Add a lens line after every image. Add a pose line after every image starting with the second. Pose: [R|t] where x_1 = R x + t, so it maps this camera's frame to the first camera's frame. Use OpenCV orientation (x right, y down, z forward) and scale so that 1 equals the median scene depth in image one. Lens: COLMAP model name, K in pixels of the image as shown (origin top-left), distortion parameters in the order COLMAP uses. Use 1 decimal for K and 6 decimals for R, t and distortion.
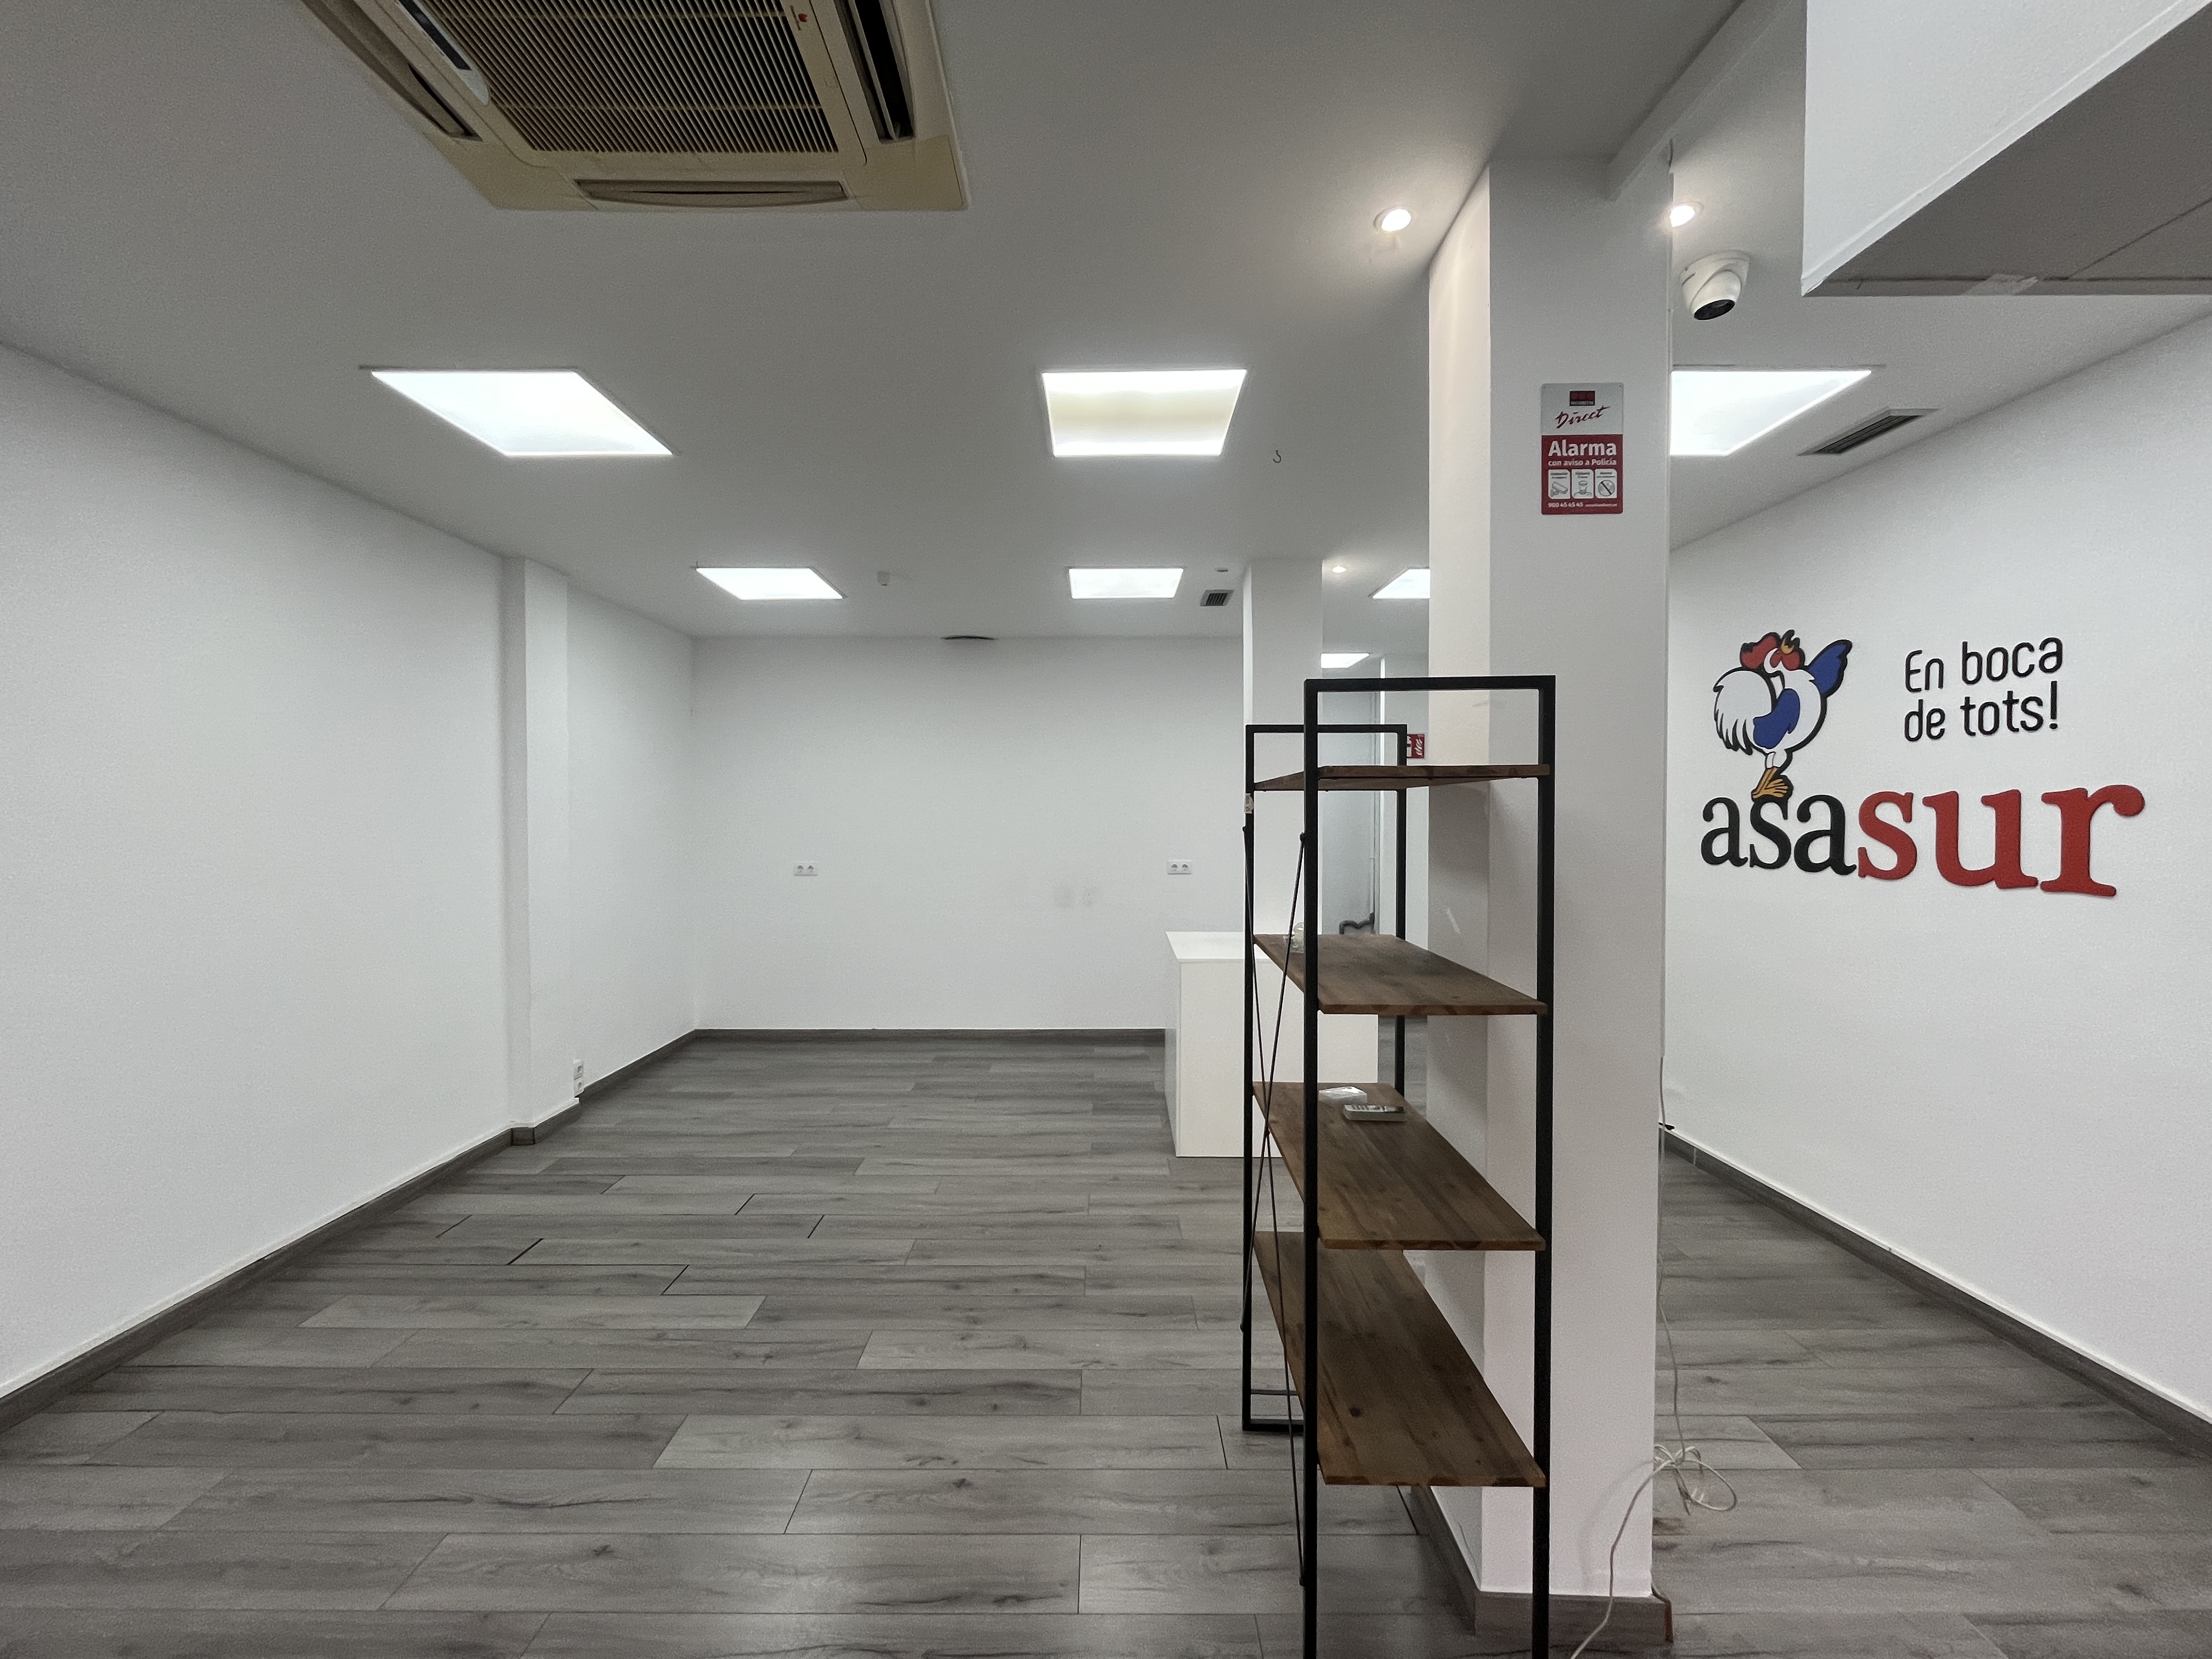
lens RADIAL K [[890.7, 0, 1101.2], [0, 890.7, 832.4], [0, 0, 1]] dist [-0.001813, -0.000373]
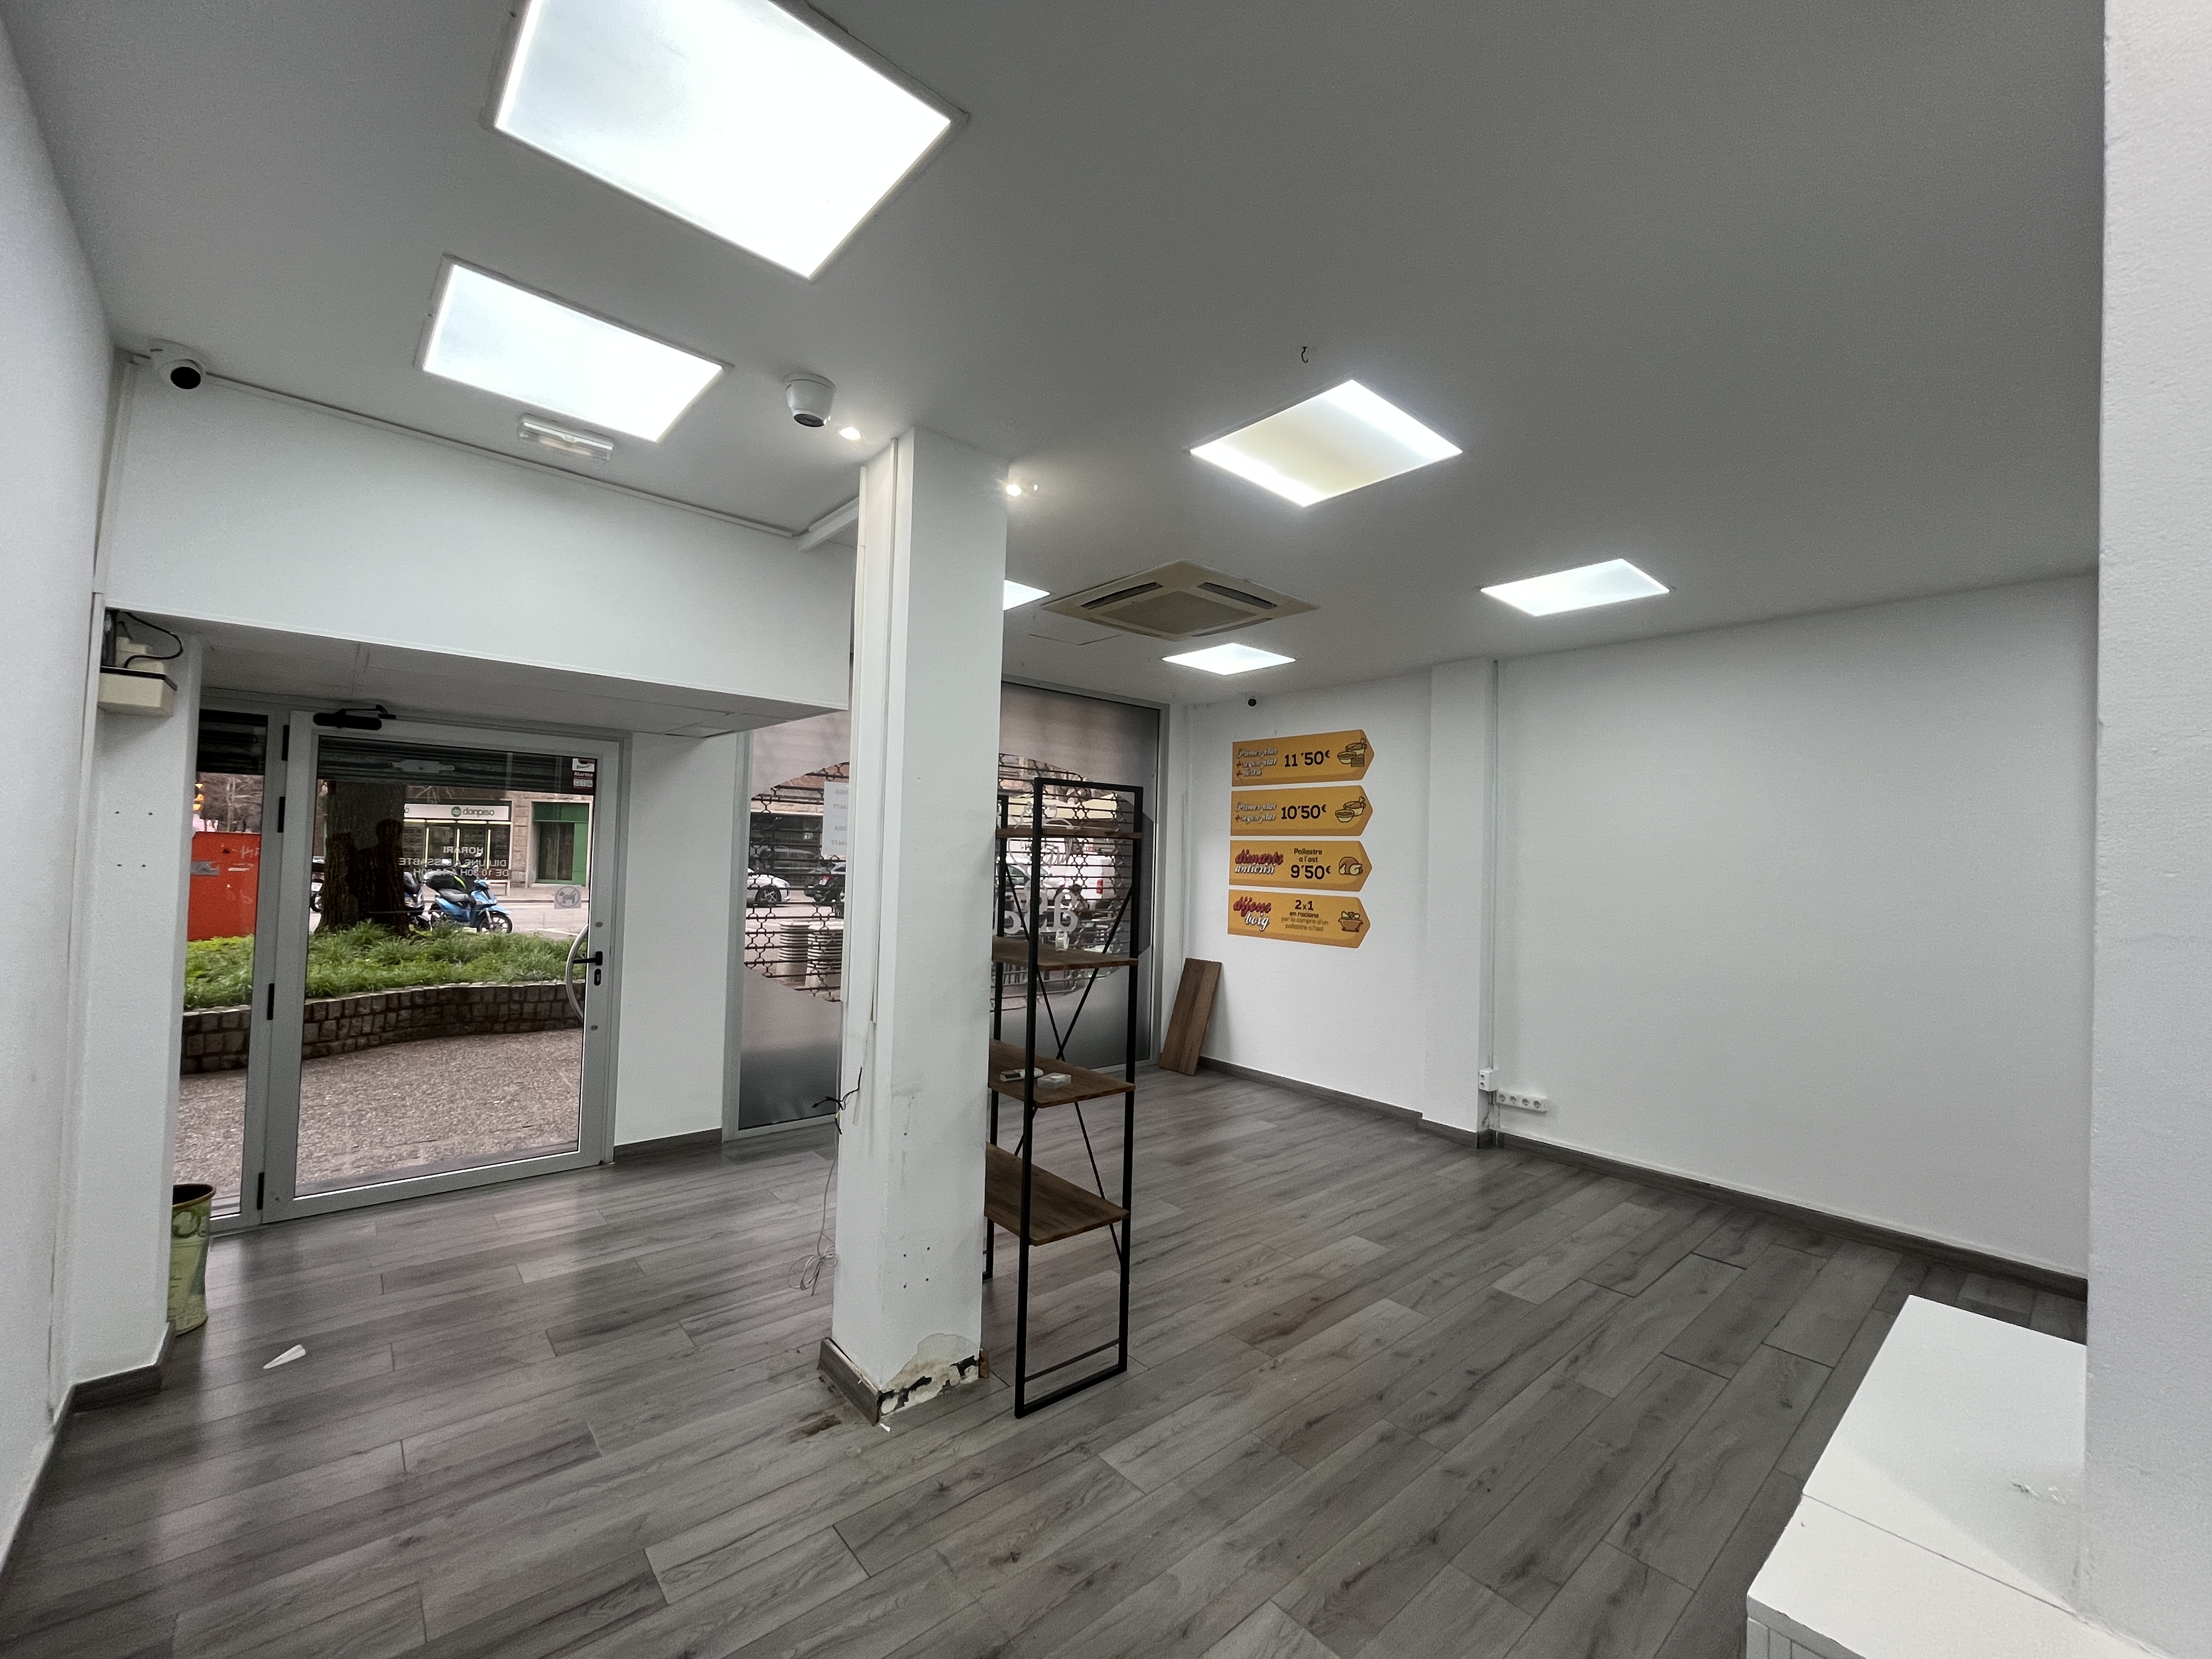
lens RADIAL K [[890.7, 0, 1101.2], [0, 890.7, 832.4], [0, 0, 1]] dist [-0.001813, -0.000373]
pose [[-0.755097, -0.040076, -0.654386, 0.669100], [-0.042072, 0.999035, -0.012637, -0.025673], [0.654261, 0.017989, -0.756055, 1.254786]]
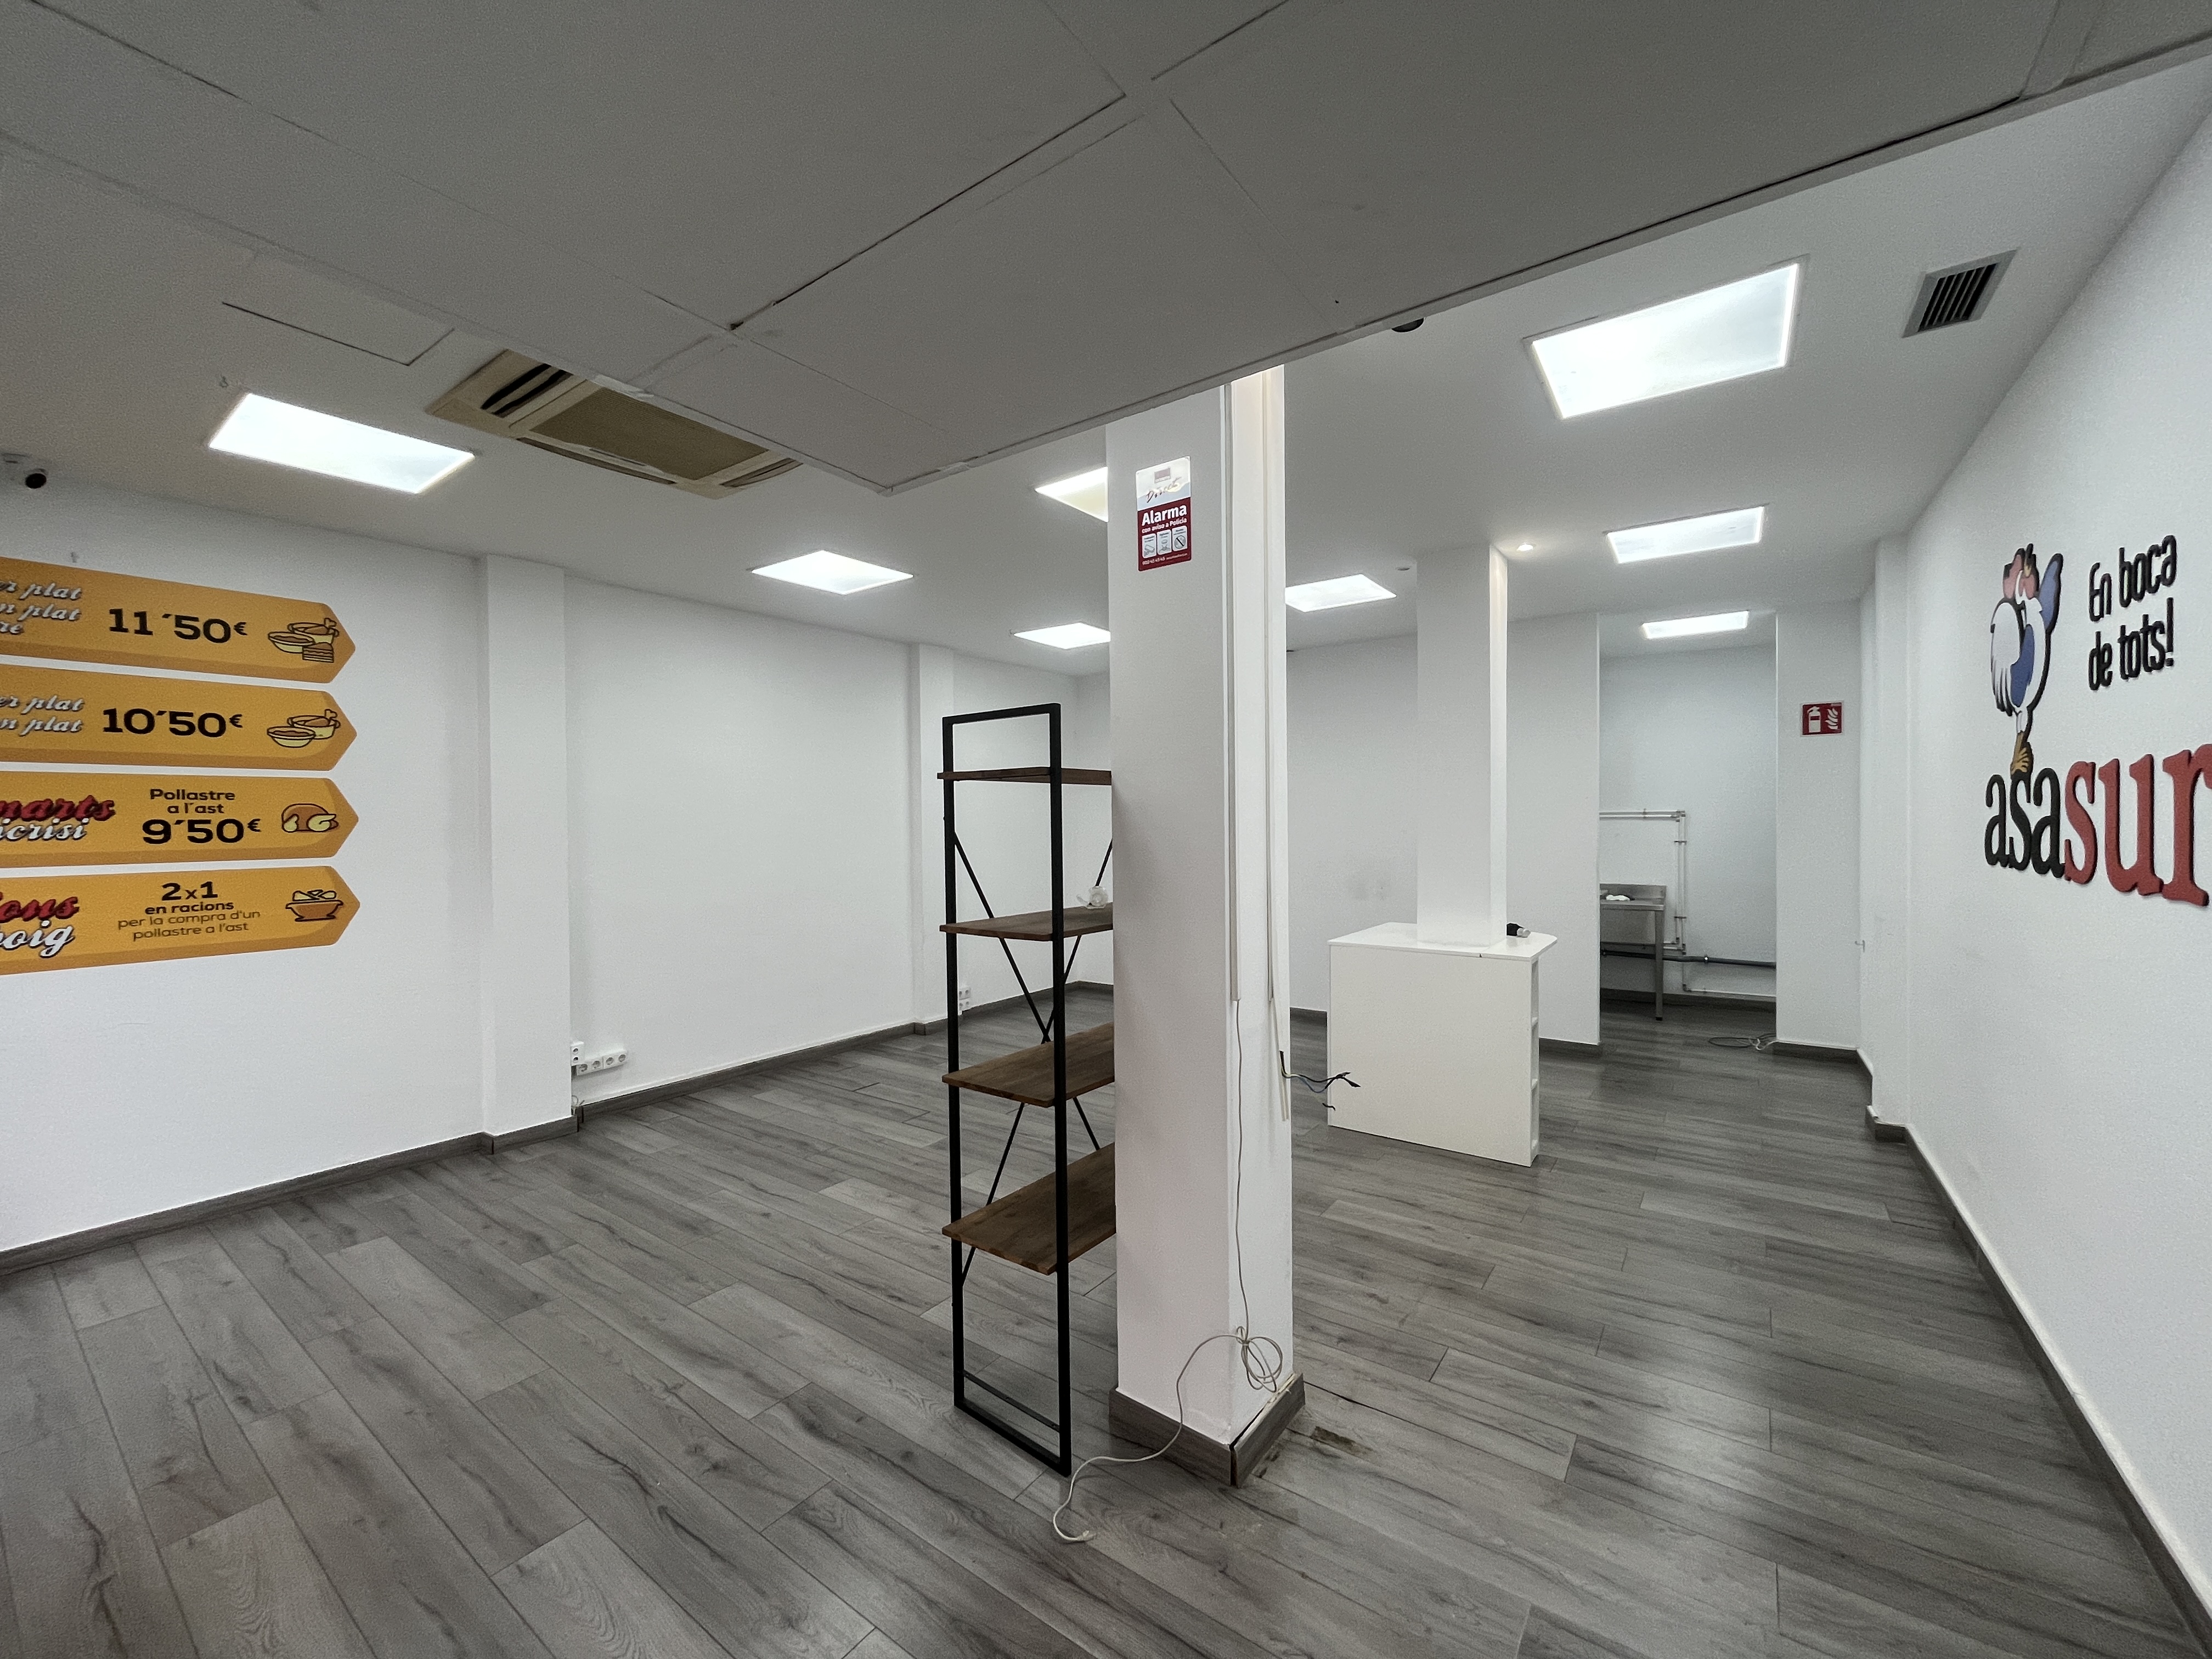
lens RADIAL K [[890.7, 0, 1101.2], [0, 890.7, 832.4], [0, 0, 1]] dist [-0.001813, -0.000373]
pose [[0.808977, 0.002263, -0.587837, 0.594186], [-0.002639, 0.999996, 0.000218, 0.012066], [0.587835, 0.001374, 0.808980, -0.041897]]
